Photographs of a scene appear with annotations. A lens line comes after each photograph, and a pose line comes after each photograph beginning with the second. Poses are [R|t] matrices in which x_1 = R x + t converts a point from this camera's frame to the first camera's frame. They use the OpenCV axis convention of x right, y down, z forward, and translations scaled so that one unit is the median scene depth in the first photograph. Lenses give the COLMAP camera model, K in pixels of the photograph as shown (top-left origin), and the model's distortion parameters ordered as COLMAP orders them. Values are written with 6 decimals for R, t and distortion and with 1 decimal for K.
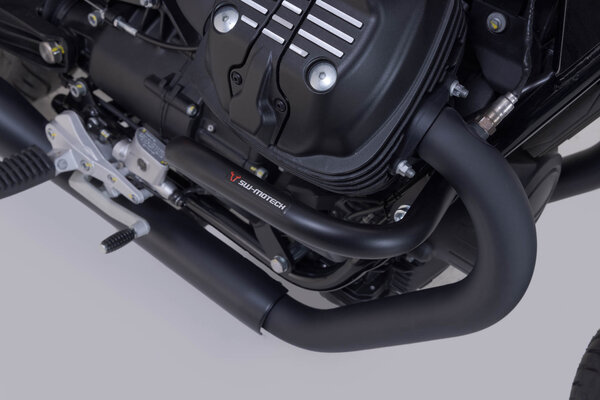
lens RADIAL K [[837.8, 0, 300.0], [0, 837.8, 200.0], [0, 0, 1]] dist [-0.013454, -0.000196]
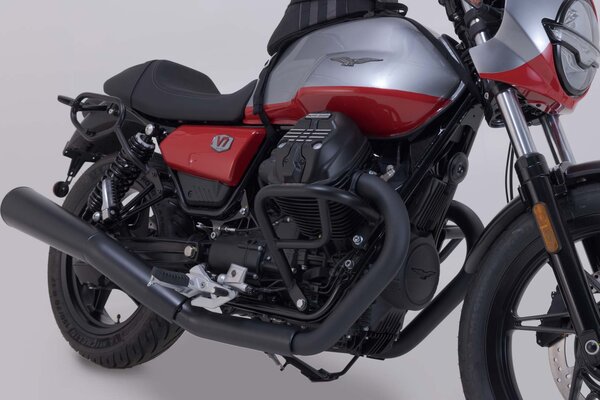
lens RADIAL K [[837.8, 0, 300.0], [0, 837.8, 200.0], [0, 0, 1]] dist [-0.013454, -0.000196]
pose [[0.999289, -0.007682, -0.036916, 0.045812], [-0.022031, 0.675579, -0.736959, 1.320265], [0.030600, 0.737248, 0.674929, -0.480681]]
